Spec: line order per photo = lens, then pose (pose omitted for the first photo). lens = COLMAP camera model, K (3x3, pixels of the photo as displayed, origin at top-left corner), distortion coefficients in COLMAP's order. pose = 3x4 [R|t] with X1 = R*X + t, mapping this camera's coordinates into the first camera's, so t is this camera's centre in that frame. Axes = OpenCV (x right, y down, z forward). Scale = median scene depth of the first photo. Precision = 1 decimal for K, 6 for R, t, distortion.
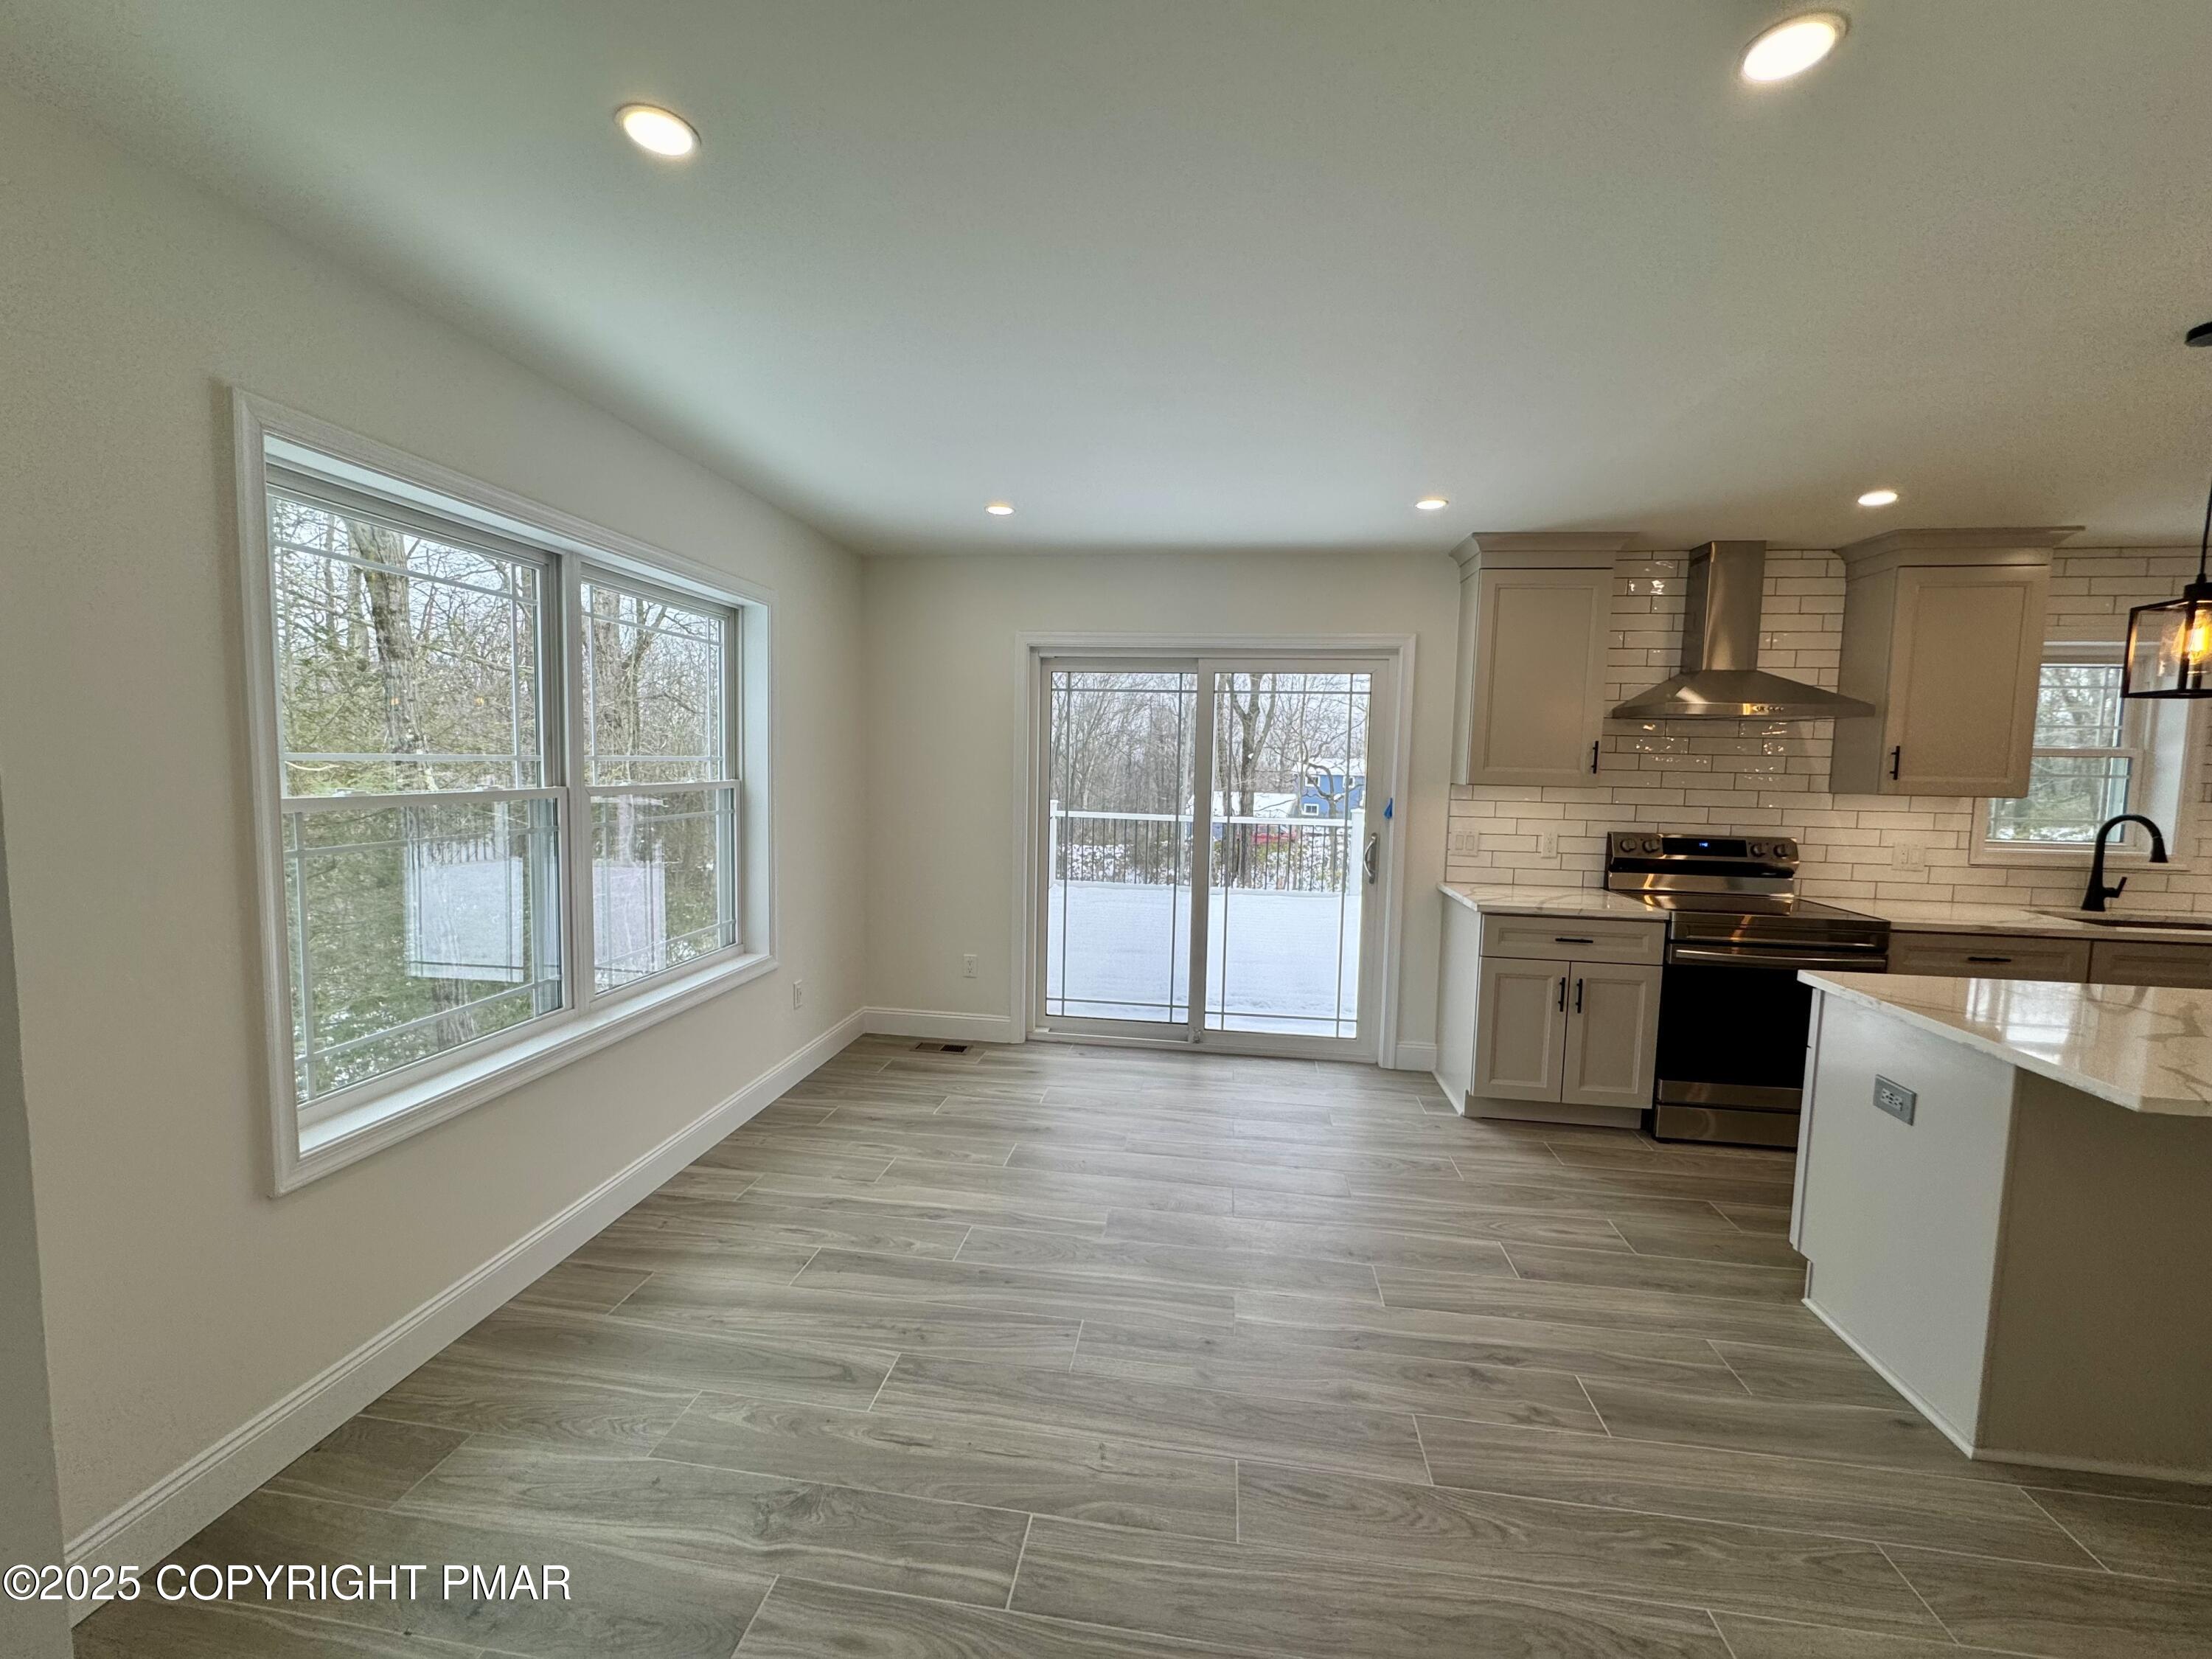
lens RADIAL K [[892.7, 0, 1109.7], [0, 892.7, 824.9], [0, 0, 1]] dist [0.000537, 0.005857]
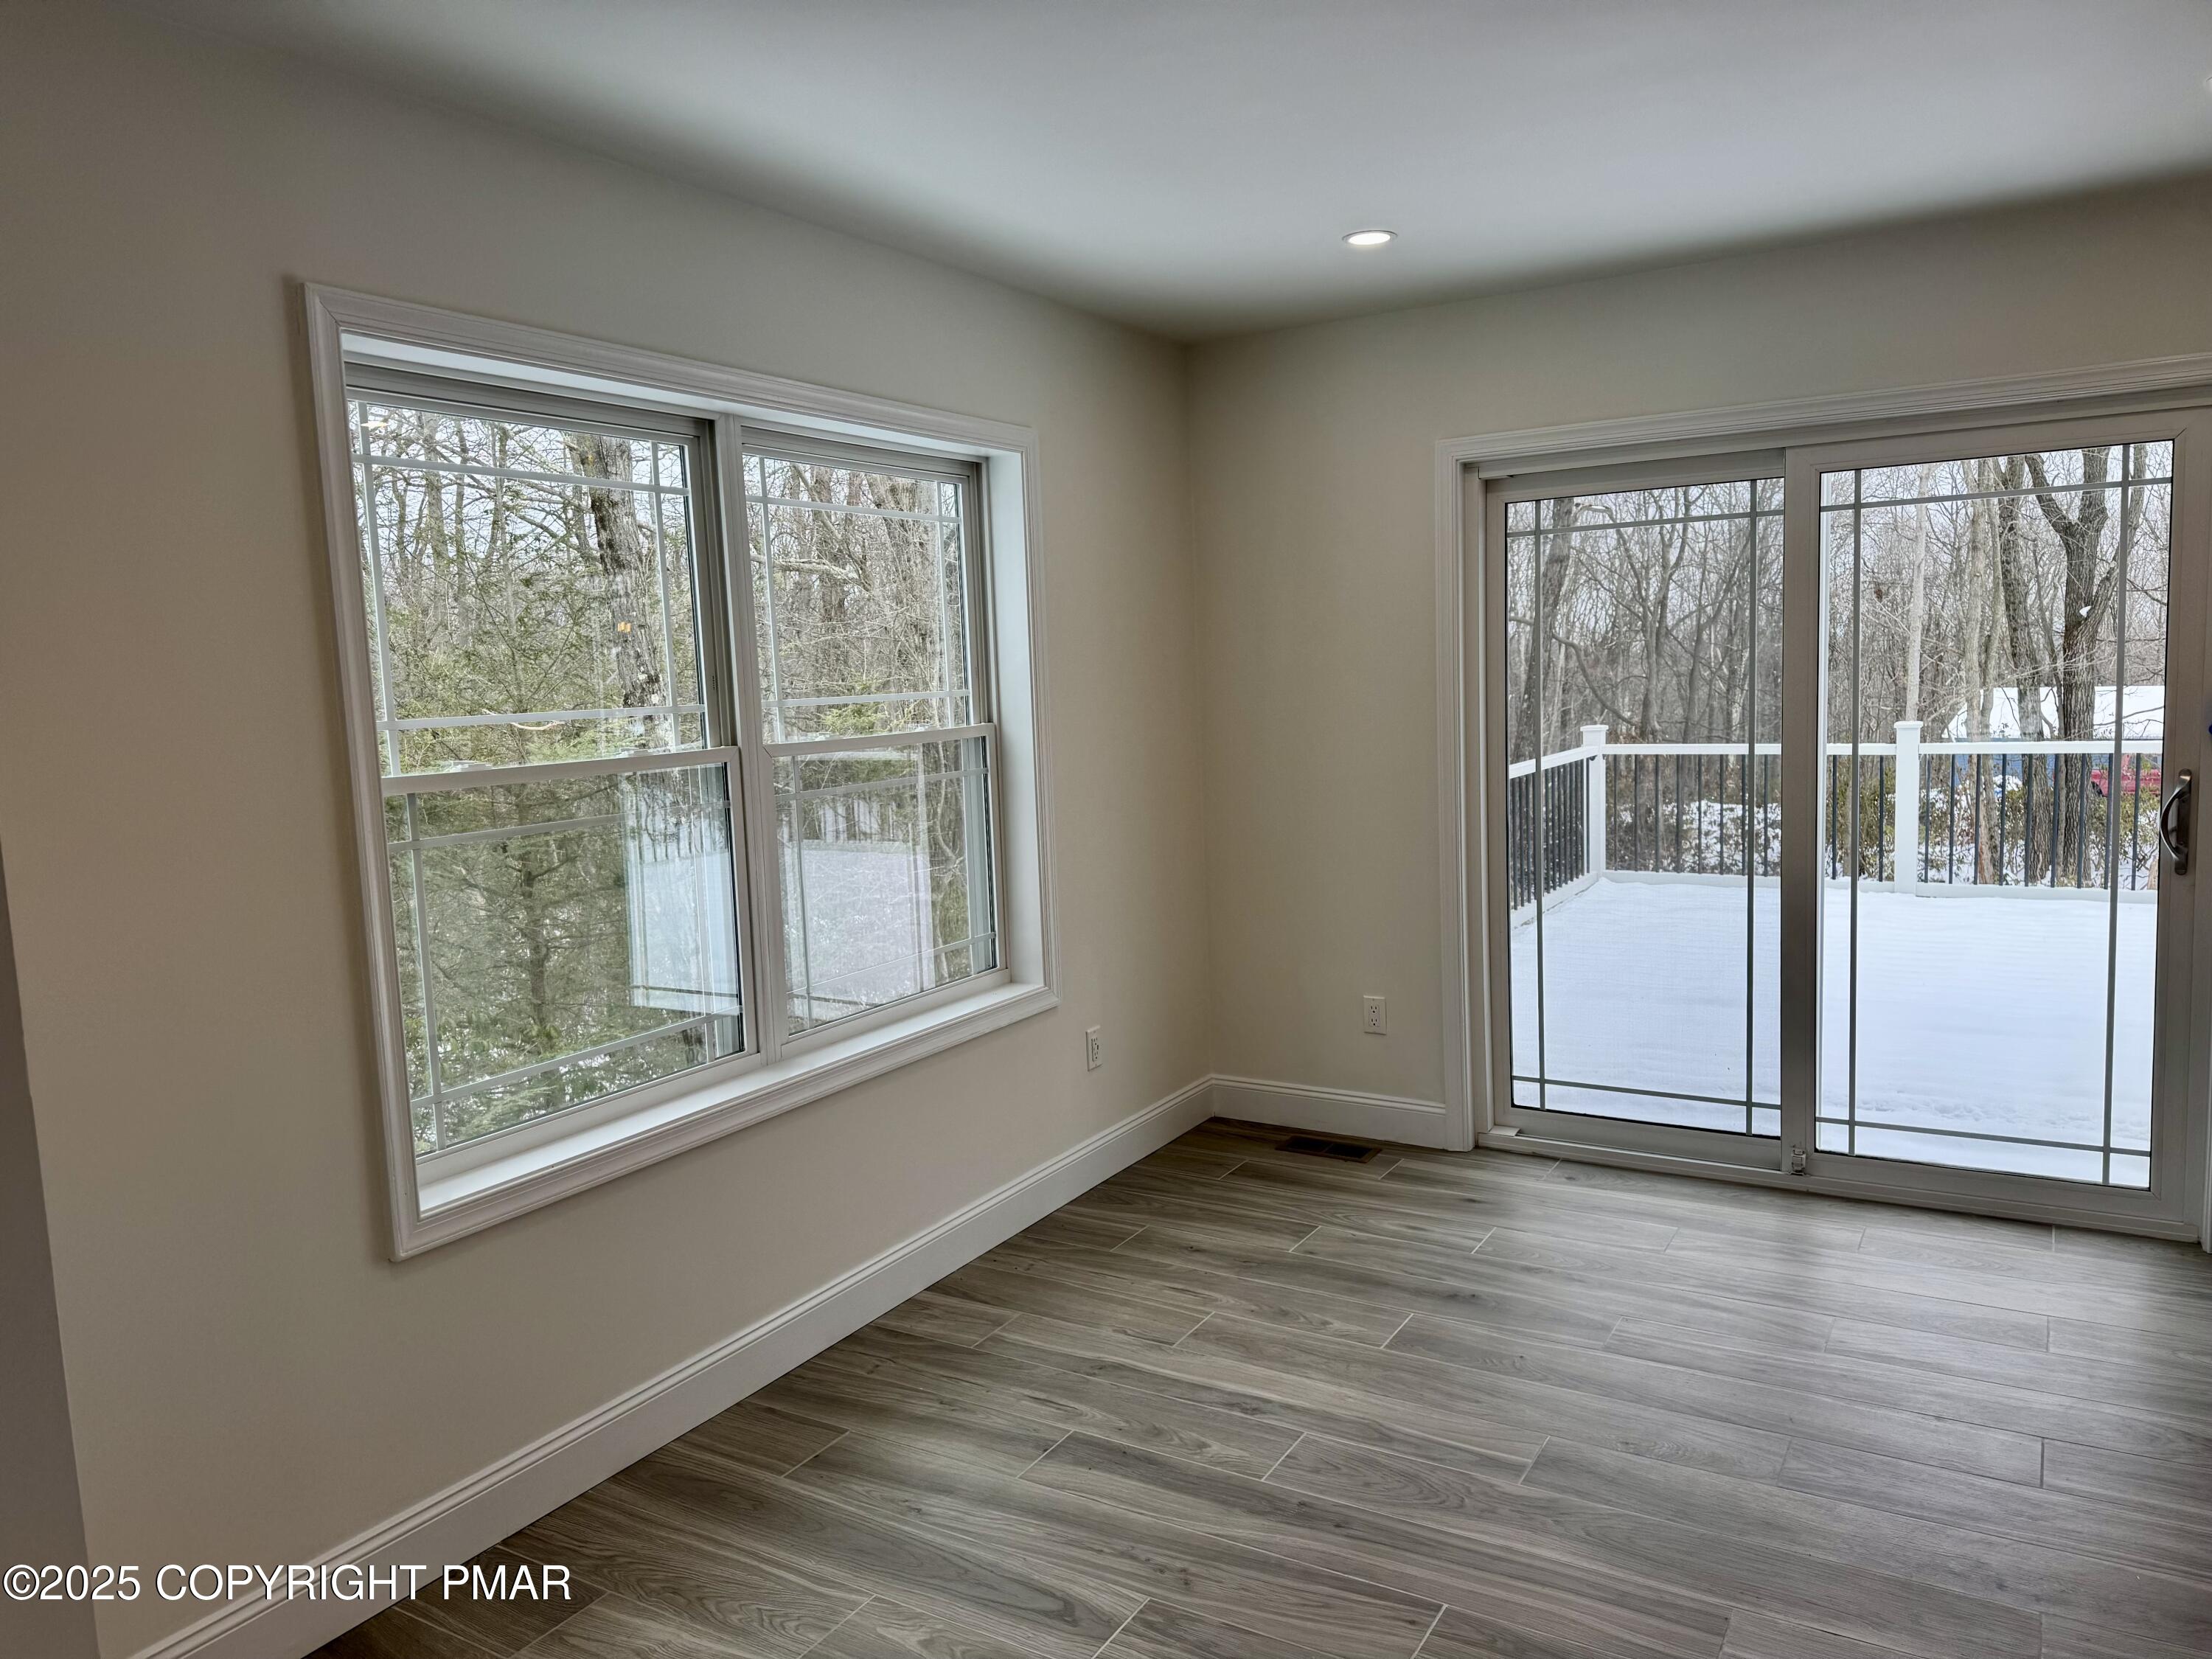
lens RADIAL K [[1555.7, 0, 1106.0], [0, 1555.7, 829.5], [0, 0, 1]] dist [0.145003, -0.211582]
pose [[0.916788, -0.016695, -0.399025, 0.128425], [0.030552, 0.999130, 0.028392, -0.001343], [0.398204, -0.038221, 0.916500, -0.032108]]
